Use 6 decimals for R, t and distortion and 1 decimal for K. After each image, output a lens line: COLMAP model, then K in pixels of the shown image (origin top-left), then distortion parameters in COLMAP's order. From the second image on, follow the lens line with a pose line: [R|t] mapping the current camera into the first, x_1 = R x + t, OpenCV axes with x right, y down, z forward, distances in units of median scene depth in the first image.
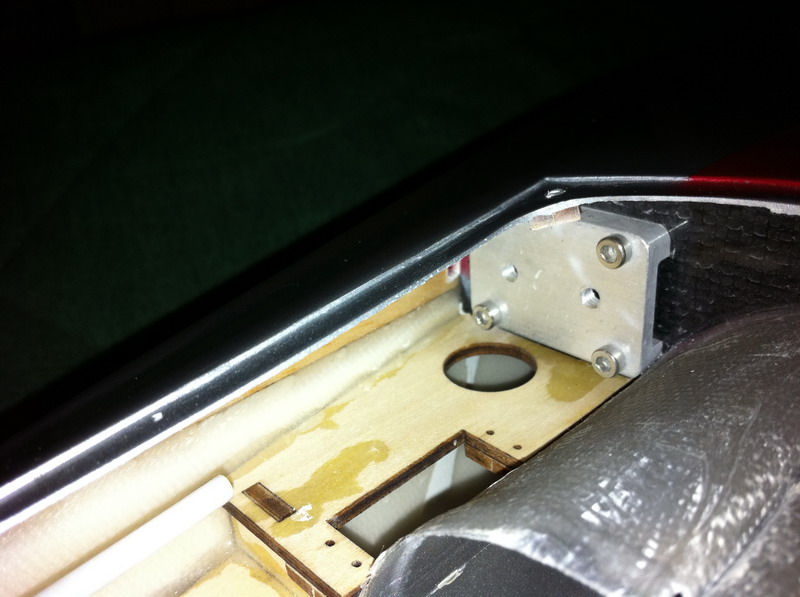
lens RADIAL K [[792.8, 0, 400.0], [0, 792.8, 298.5], [0, 0, 1]] dist [0.072927, -0.347794]
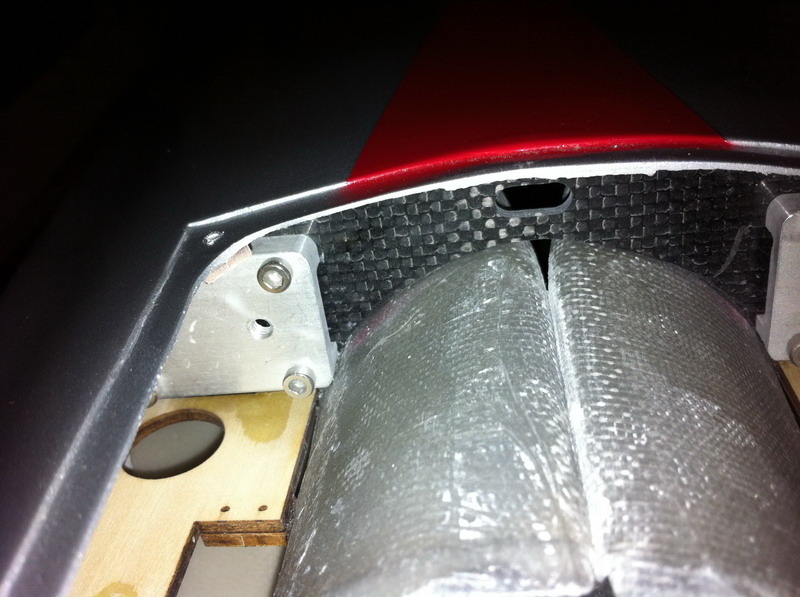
lens RADIAL K [[792.8, 0, 400.0], [0, 792.8, 298.5], [0, 0, 1]] dist [0.072927, -0.347794]
pose [[0.742157, -0.354242, 0.568959, -0.257262], [0.358055, 0.927172, 0.110220, -0.123616], [-0.566568, 0.121918, 0.814946, 0.193984]]
